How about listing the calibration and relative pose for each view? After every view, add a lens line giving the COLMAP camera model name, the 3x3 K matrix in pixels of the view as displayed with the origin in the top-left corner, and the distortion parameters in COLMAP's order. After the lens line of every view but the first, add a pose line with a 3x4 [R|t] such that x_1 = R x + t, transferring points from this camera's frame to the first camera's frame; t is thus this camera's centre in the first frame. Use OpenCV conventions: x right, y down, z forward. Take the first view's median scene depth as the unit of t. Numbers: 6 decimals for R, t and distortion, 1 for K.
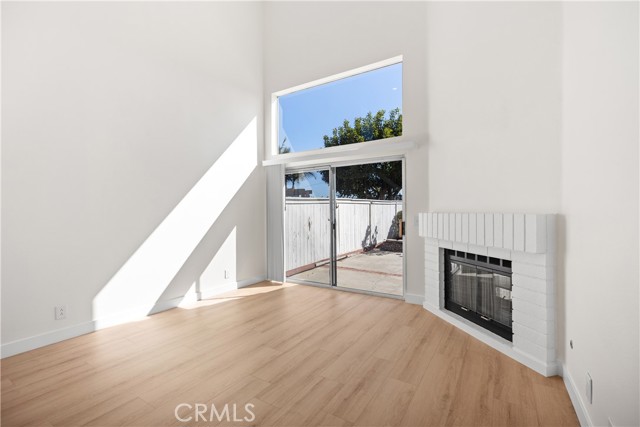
lens RADIAL K [[287.9, 0, 320.7], [0, 287.9, 212.9], [0, 0, 1]] dist [0.000750, -0.000214]
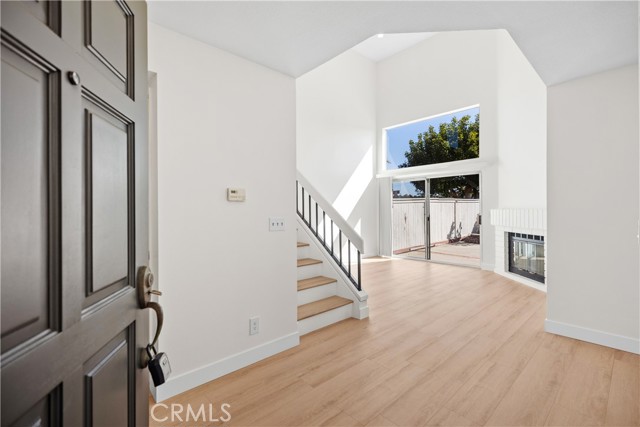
lens RADIAL K [[287.9, 0, 318.1], [0, 287.9, 210.8], [0, 0, 1]] dist [0.000750, -0.000214]
pose [[0.963100, 0.001212, -0.269143, -0.088056], [-0.001399, 0.999999, -0.000505, 0.007199], [0.269142, 0.000863, 0.963100, -0.494549]]
